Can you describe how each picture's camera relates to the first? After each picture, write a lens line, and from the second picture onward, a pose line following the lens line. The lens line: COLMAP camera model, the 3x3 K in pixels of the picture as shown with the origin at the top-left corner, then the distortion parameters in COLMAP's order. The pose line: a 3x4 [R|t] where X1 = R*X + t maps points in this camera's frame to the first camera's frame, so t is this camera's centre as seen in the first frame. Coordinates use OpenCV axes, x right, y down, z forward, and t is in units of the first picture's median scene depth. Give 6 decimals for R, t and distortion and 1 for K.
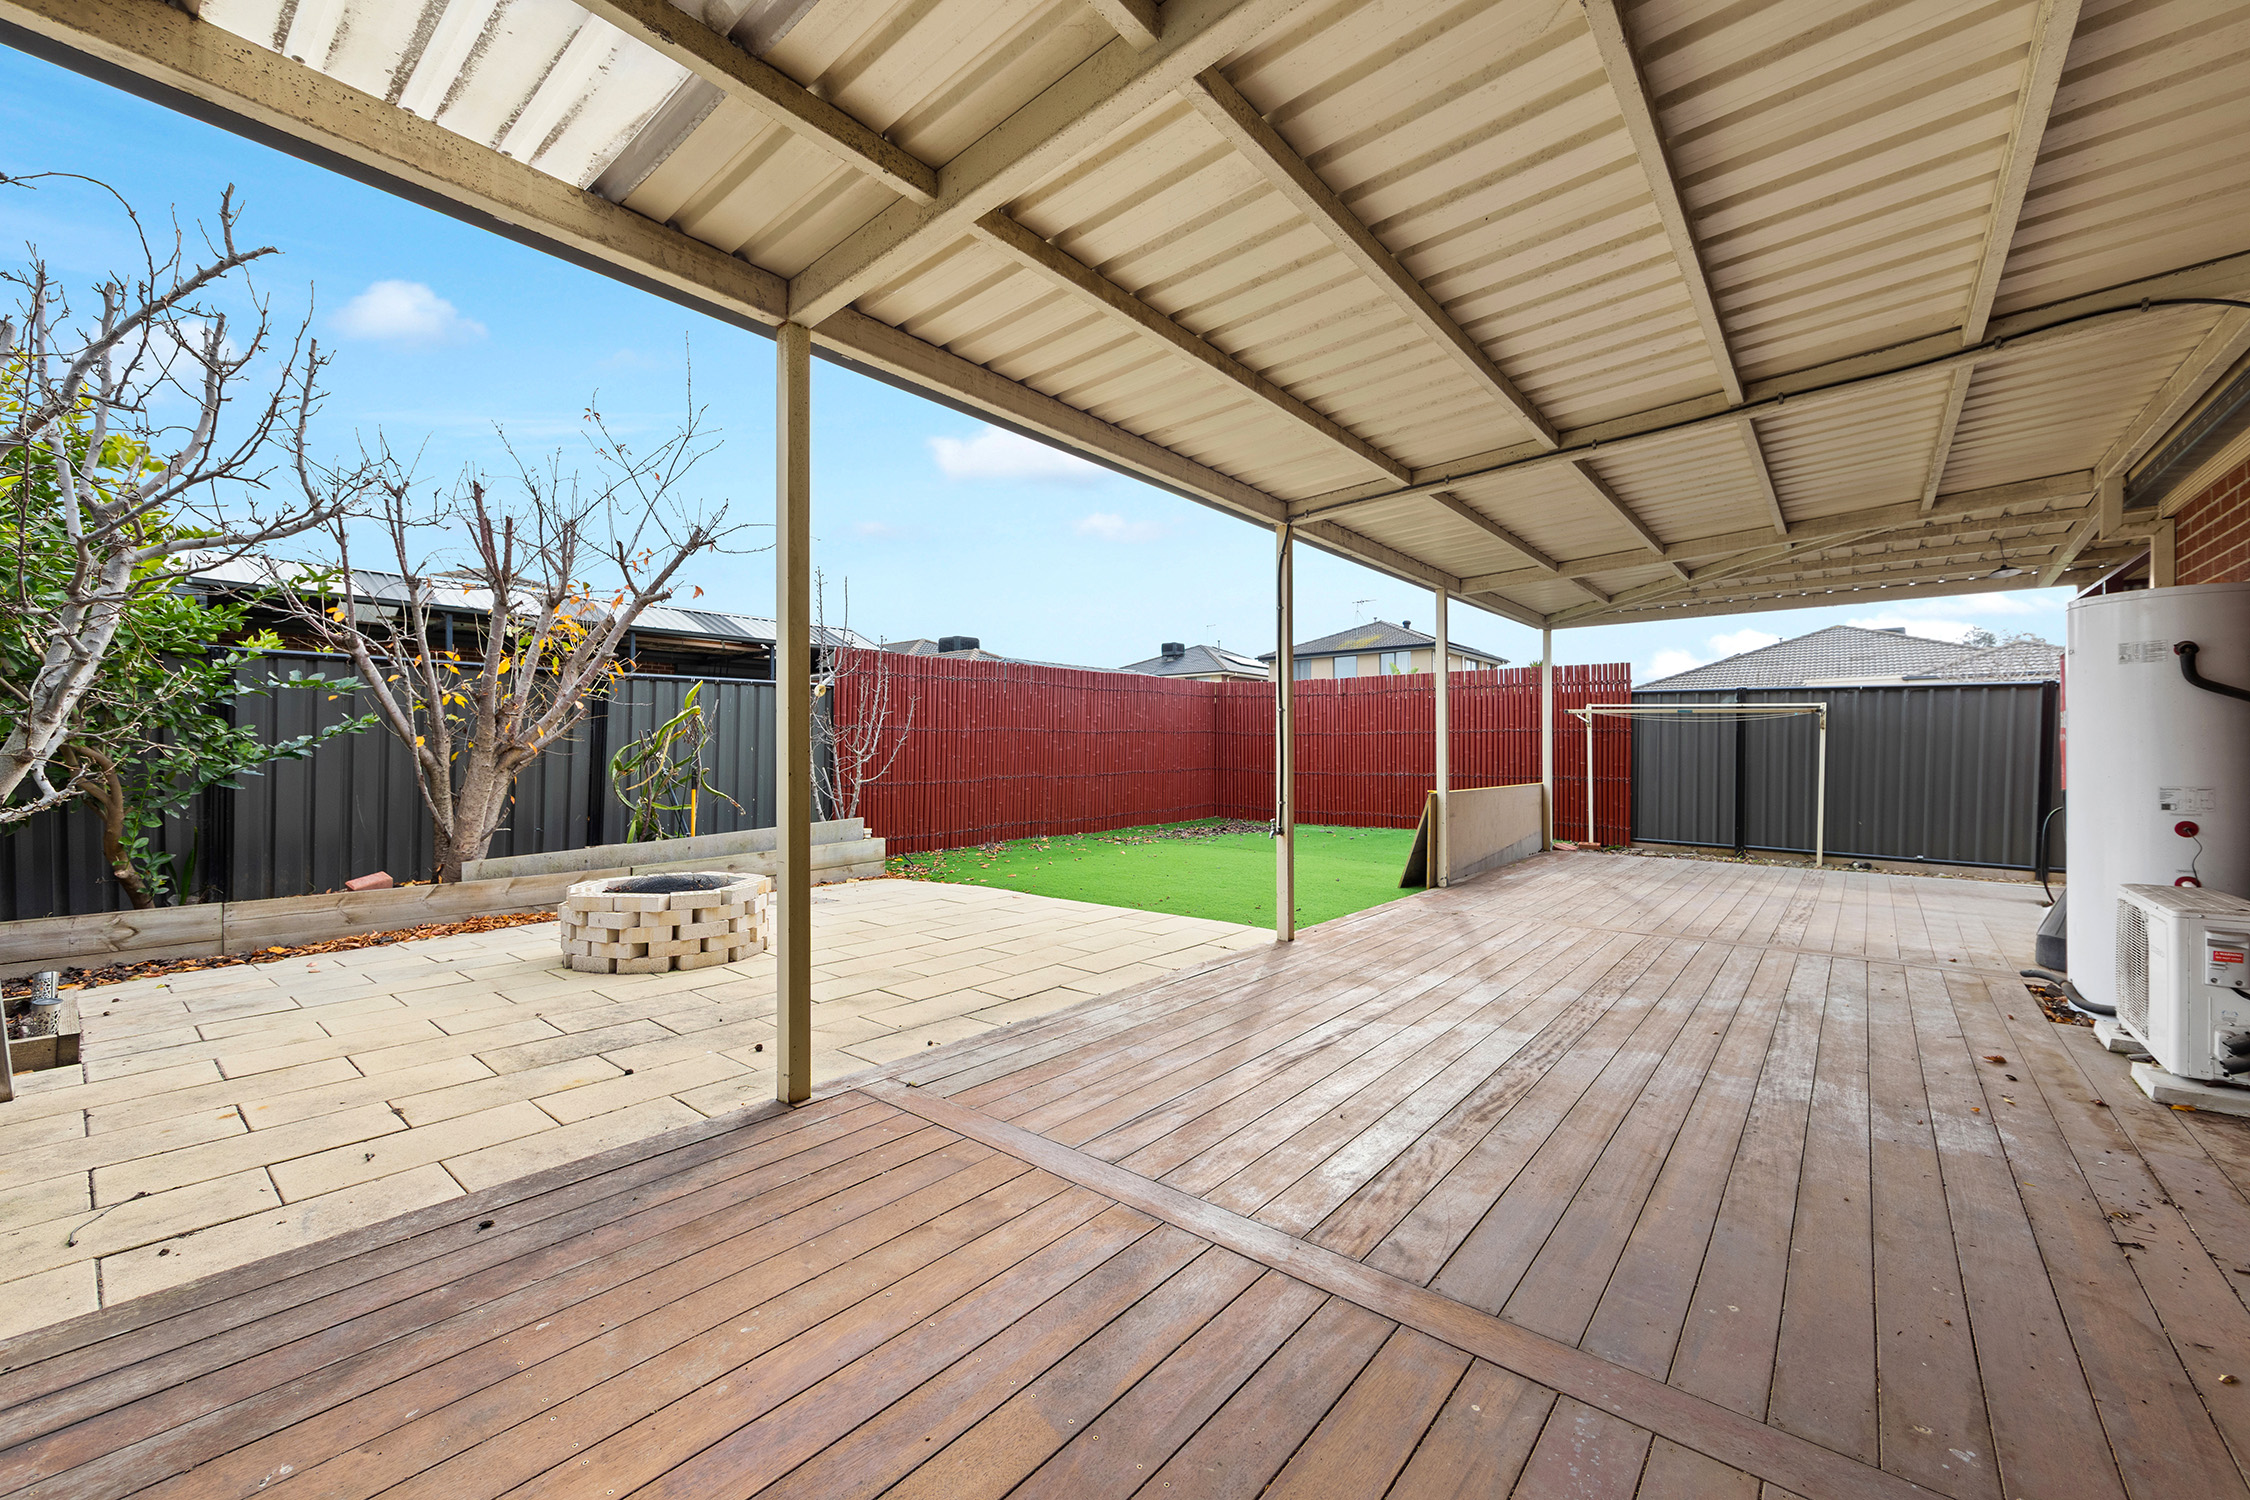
lens RADIAL K [[881.0, 0, 1125.0], [0, 881.0, 750.0], [0, 0, 1]] dist [0.000727, 0.000288]
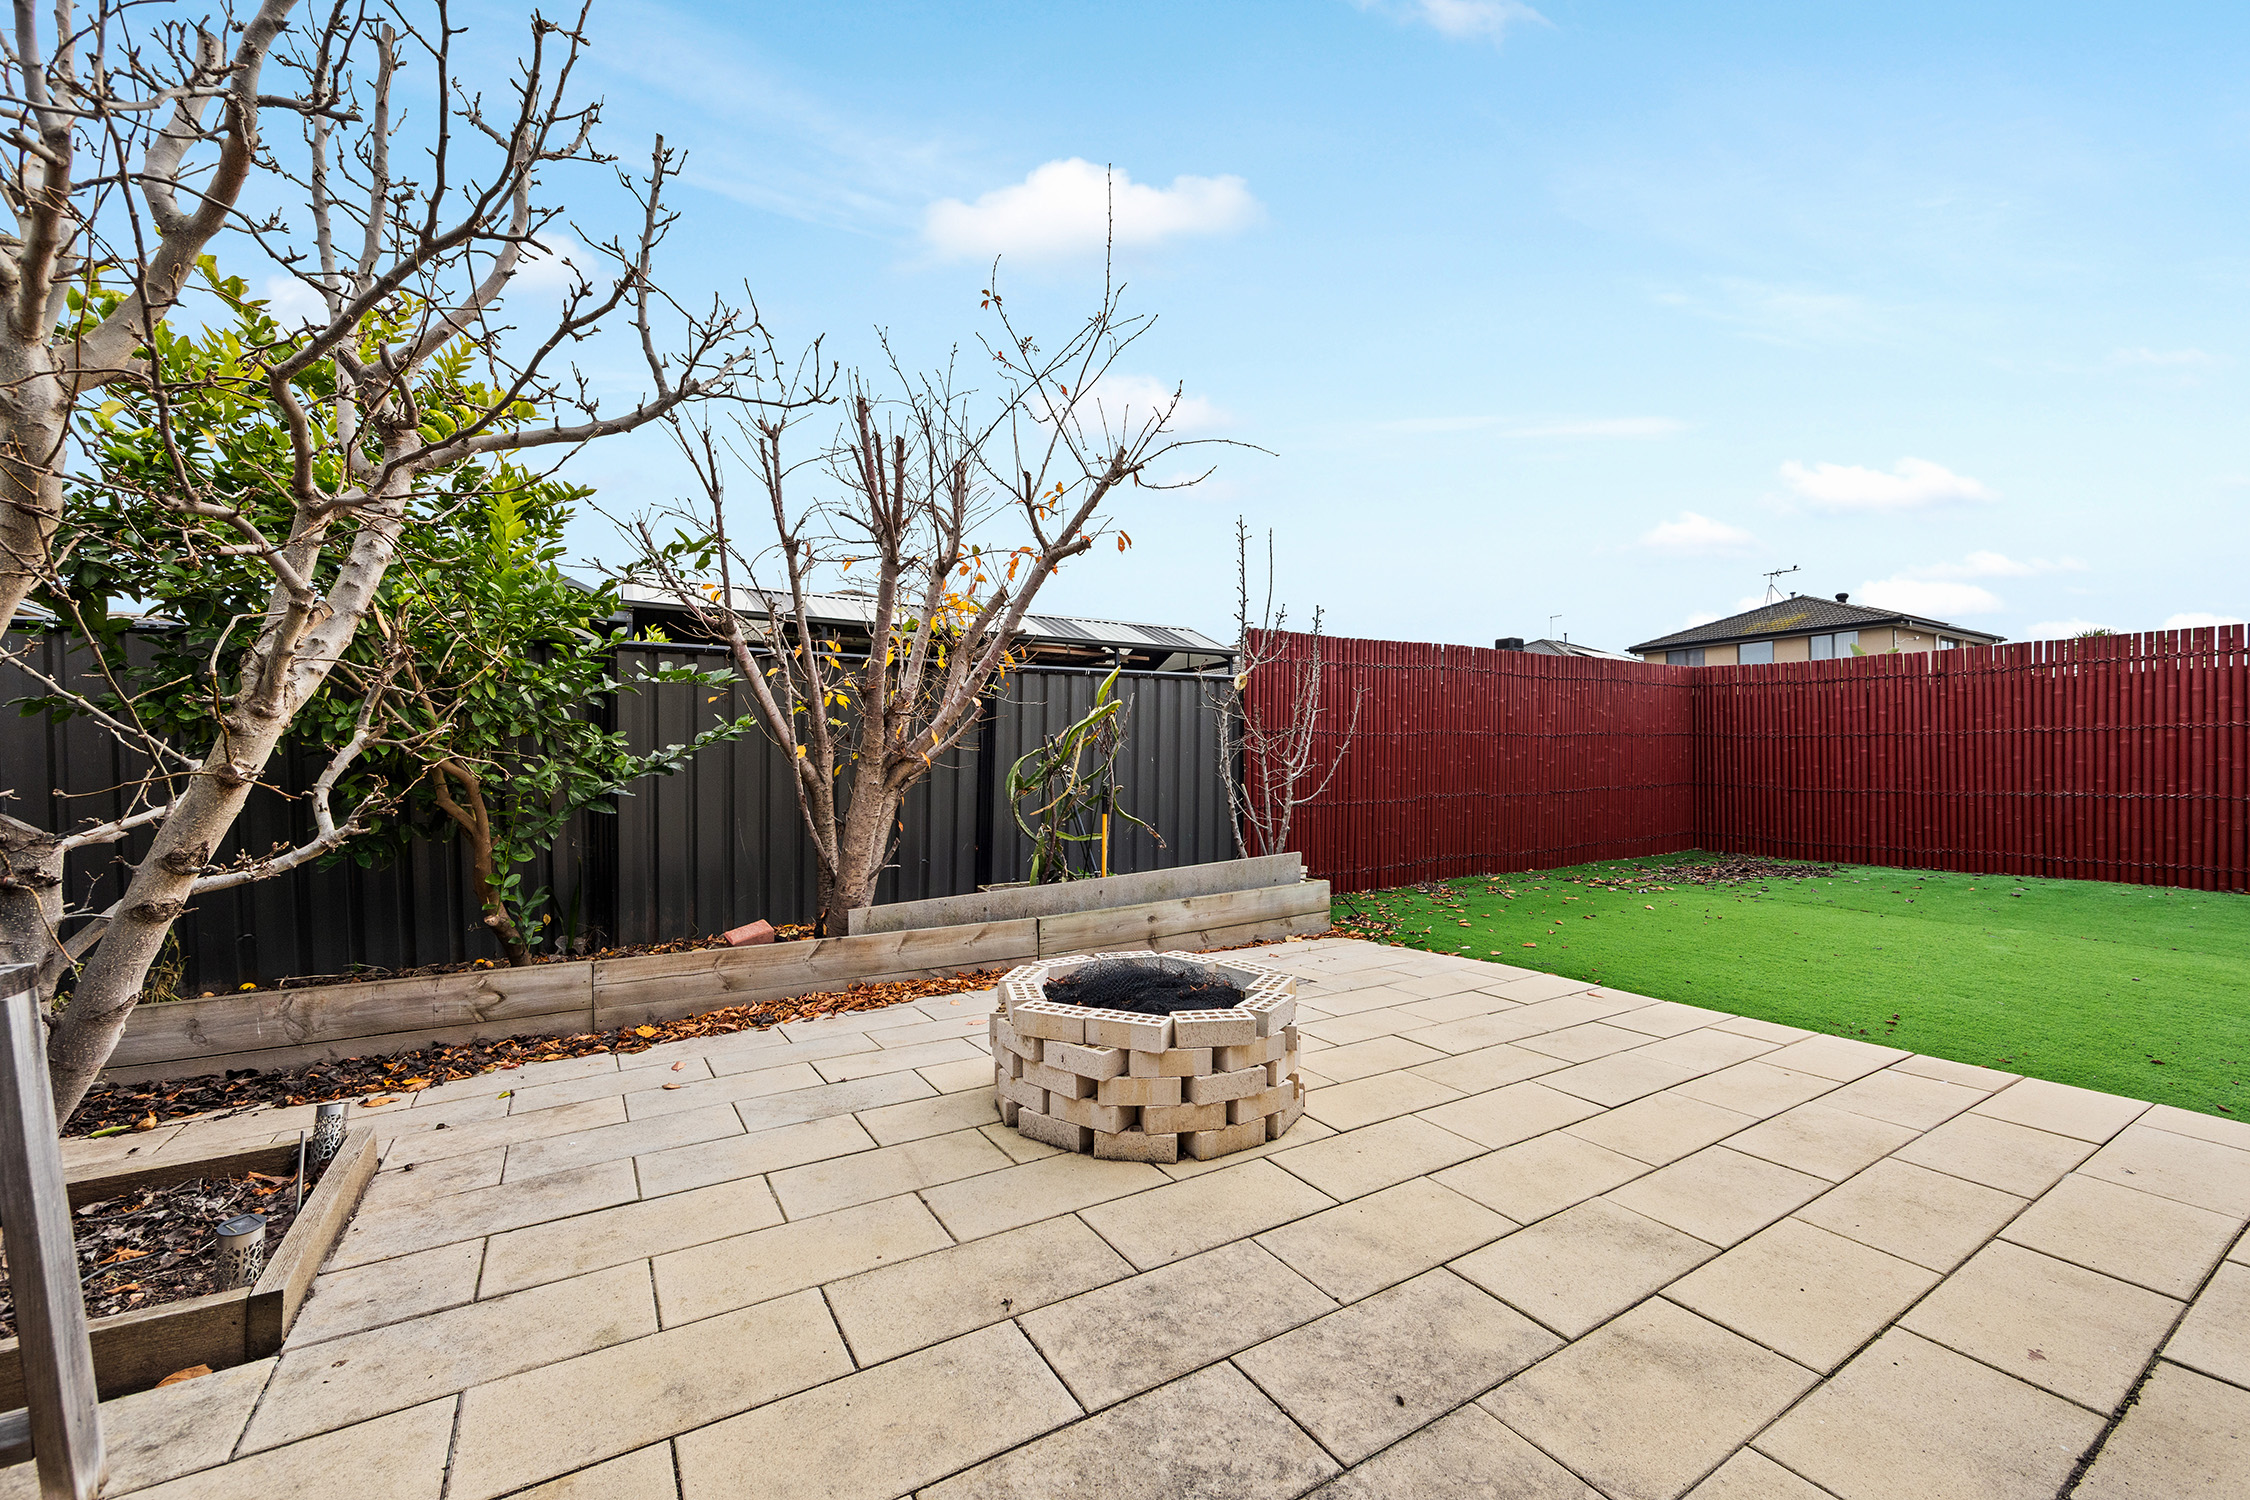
lens RADIAL K [[888.8, 0, 1120.3], [0, 888.8, 777.6], [0, 0, 1]] dist [-0.001131, -0.000216]
pose [[0.945801, 0.000306, -0.324745, -0.279402], [0.005618, 0.999835, 0.017303, 0.001134], [0.324697, -0.018190, 0.945643, 0.350525]]
